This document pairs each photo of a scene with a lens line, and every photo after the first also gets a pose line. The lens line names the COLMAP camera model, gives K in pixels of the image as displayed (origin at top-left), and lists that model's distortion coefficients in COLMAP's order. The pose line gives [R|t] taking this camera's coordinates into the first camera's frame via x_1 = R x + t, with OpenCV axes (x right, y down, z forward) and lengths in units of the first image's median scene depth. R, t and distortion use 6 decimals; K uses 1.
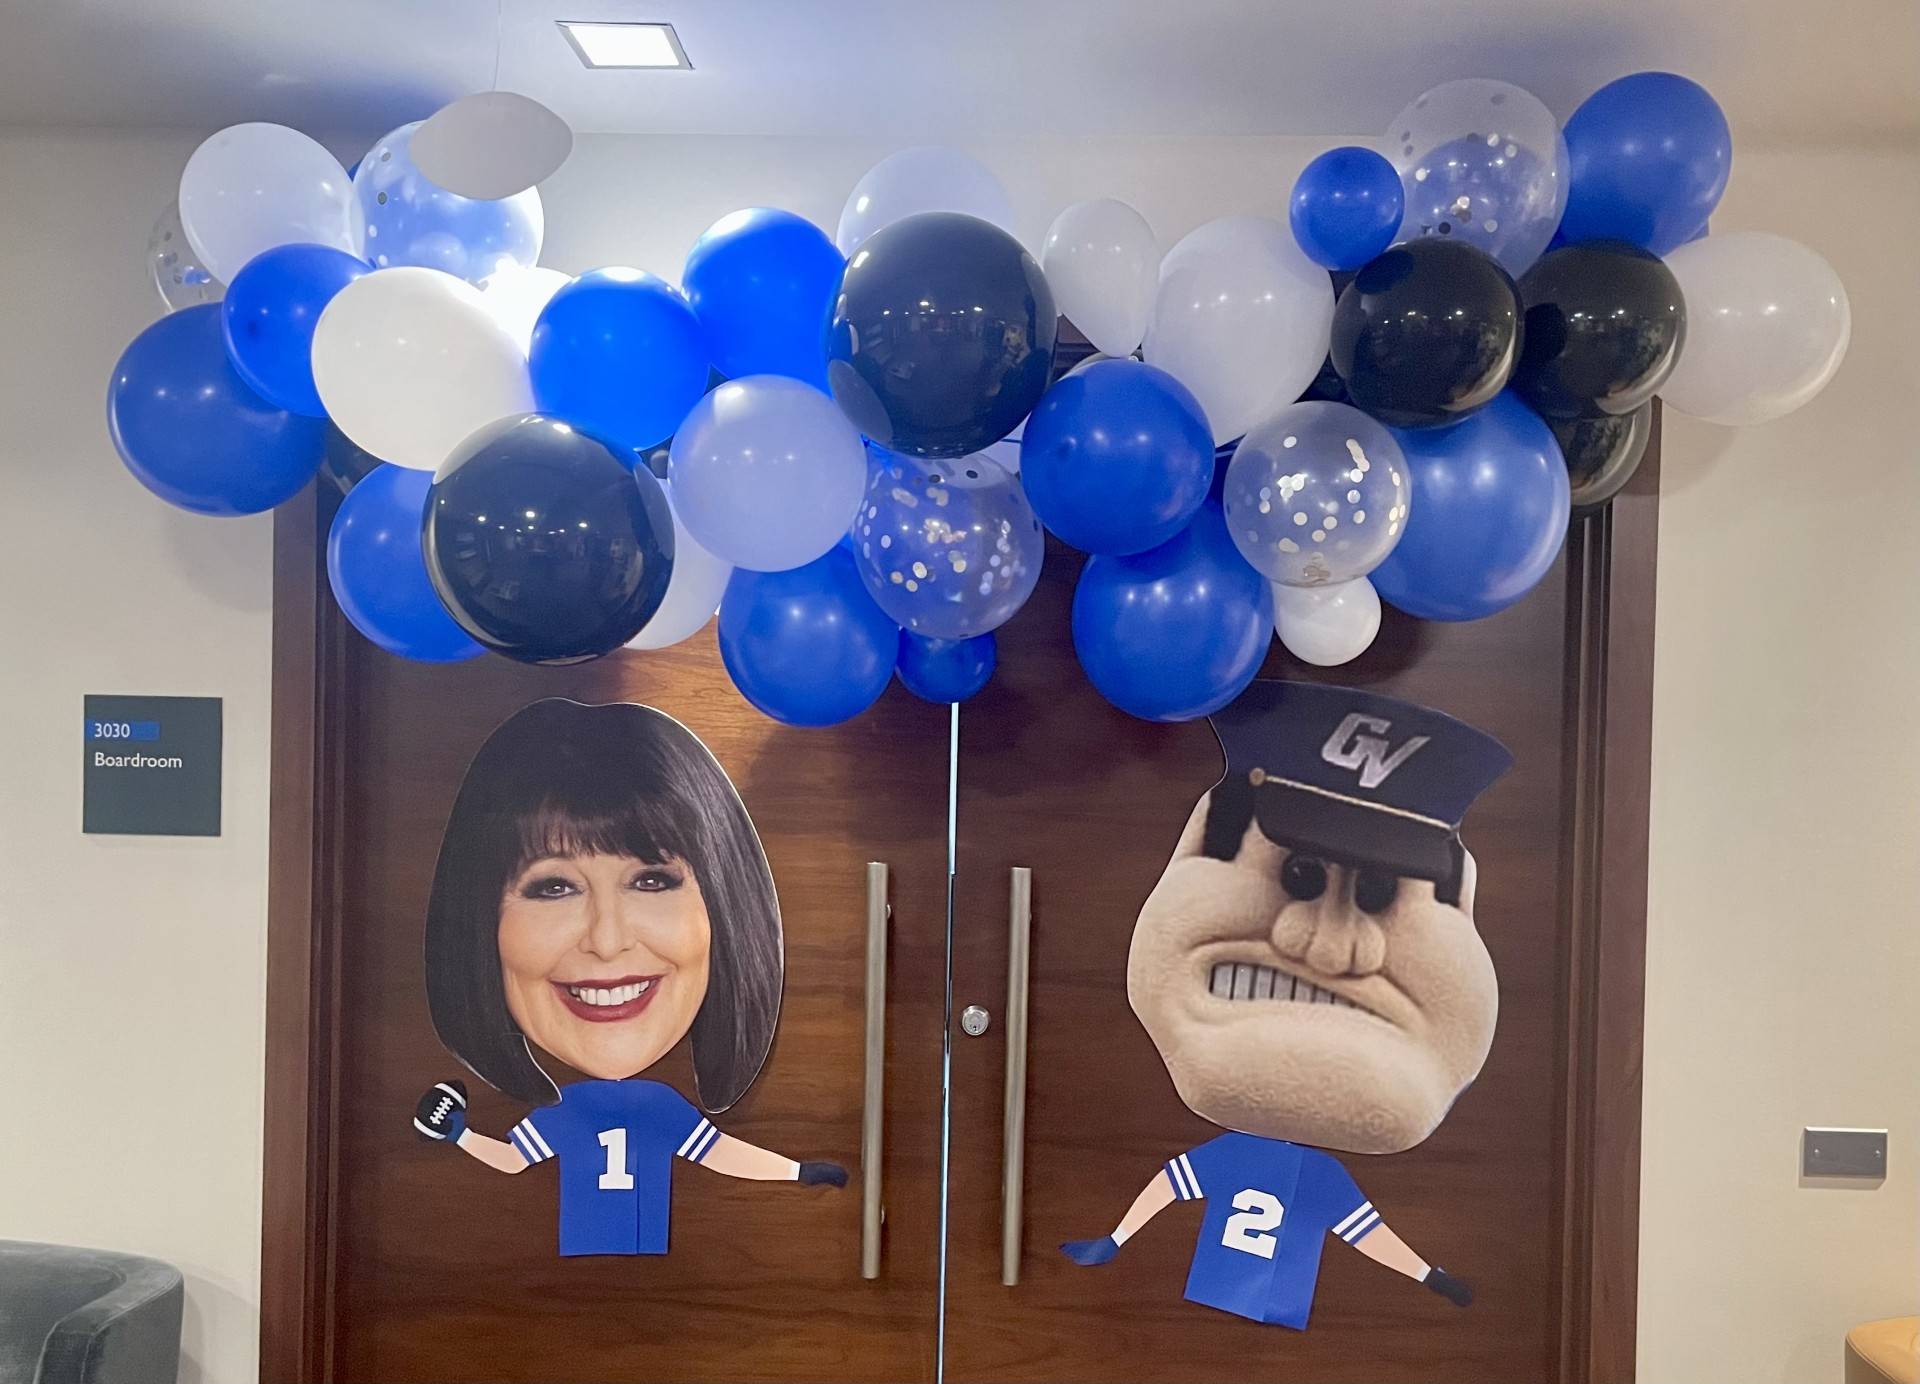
lens RADIAL K [[1497.2, 0, 960.2], [0, 1497.2, 709.9], [0, 0, 1]] dist [-0.004372, -0.002829]
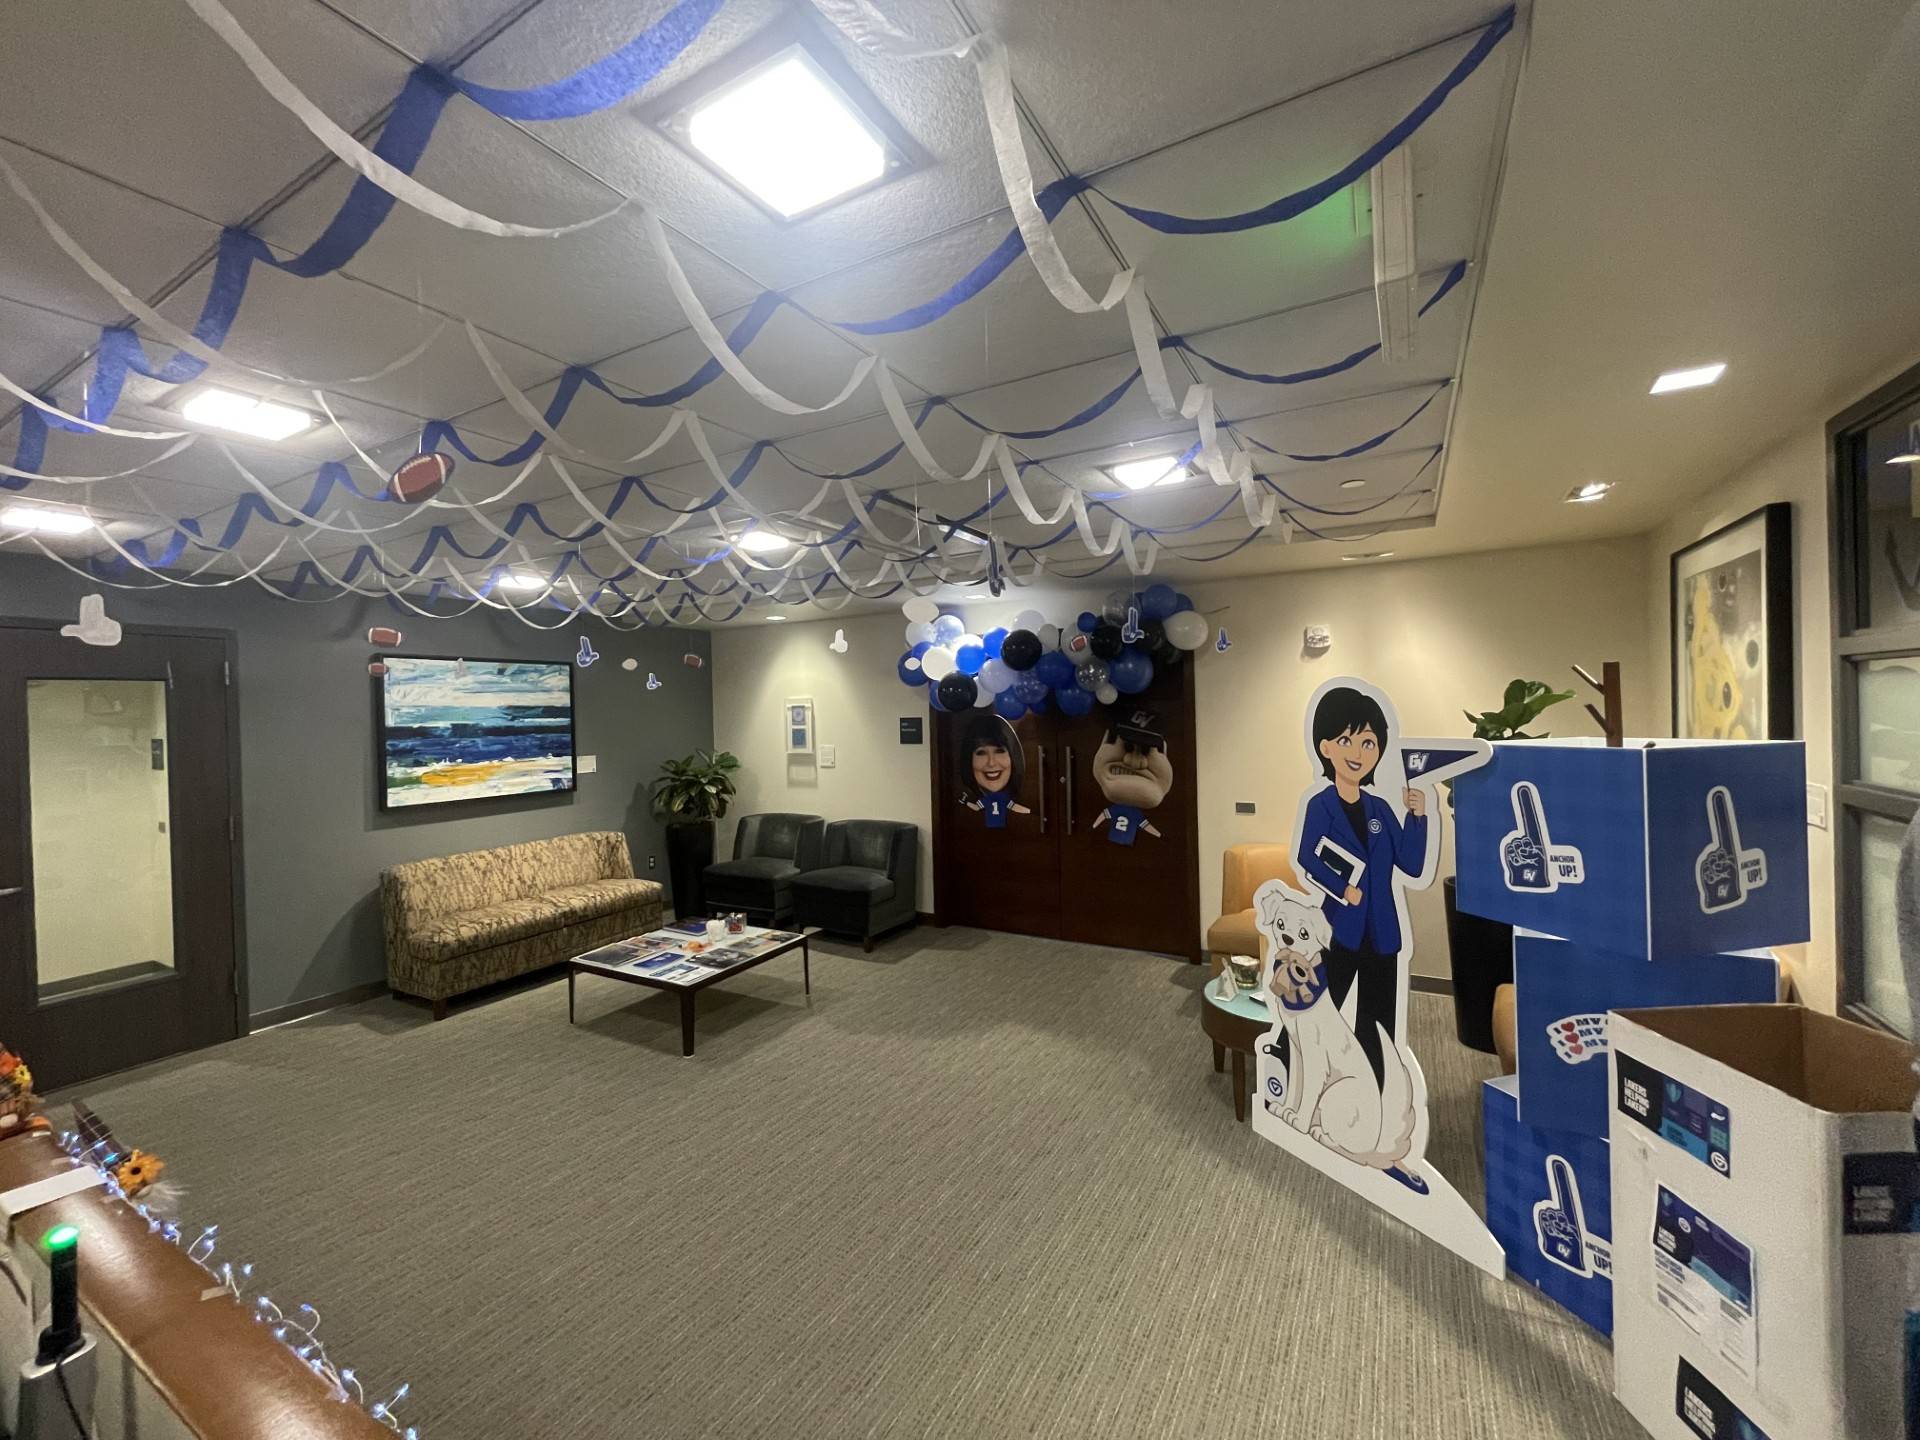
lens RADIAL K [[773.8, 0, 961.1], [0, 773.8, 713.4], [0, 0, 1]] dist [0.001827, 0.000255]
pose [[0.887396, -0.040409, -0.459234, 0.857835], [0.045003, 0.998986, -0.000943, -0.012221], [0.458806, -0.019830, 0.888315, -1.314053]]
